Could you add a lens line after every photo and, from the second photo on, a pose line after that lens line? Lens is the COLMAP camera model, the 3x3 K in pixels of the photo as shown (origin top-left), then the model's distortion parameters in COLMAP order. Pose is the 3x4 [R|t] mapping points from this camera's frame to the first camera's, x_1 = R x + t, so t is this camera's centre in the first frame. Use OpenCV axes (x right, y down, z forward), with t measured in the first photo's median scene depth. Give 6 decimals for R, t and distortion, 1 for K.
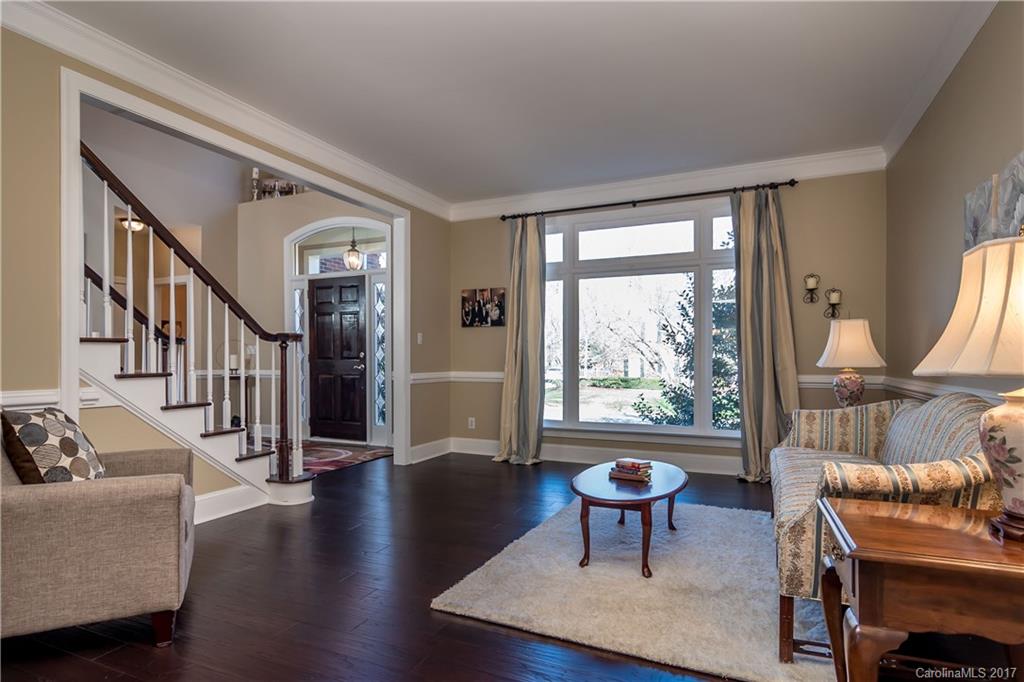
lens RADIAL K [[556.6, 0, 511.9], [0, 556.6, 350.9], [0, 0, 1]] dist [-0.002239, 0.001458]
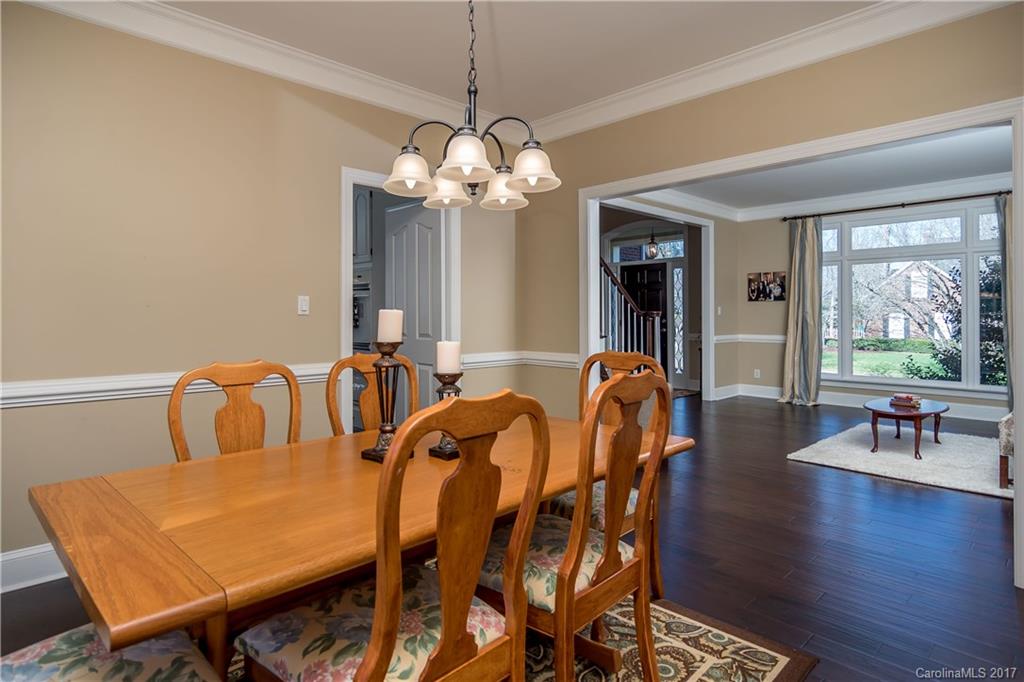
lens RADIAL K [[556.6, 0, 509.3], [0, 556.6, 308.0], [0, 0, 1]] dist [-0.002239, 0.001458]
pose [[0.924855, -0.005889, -0.380274, -0.119759], [0.005779, 0.999982, -0.001430, -0.029657], [0.380275, -0.000875, 0.924873, -0.474651]]
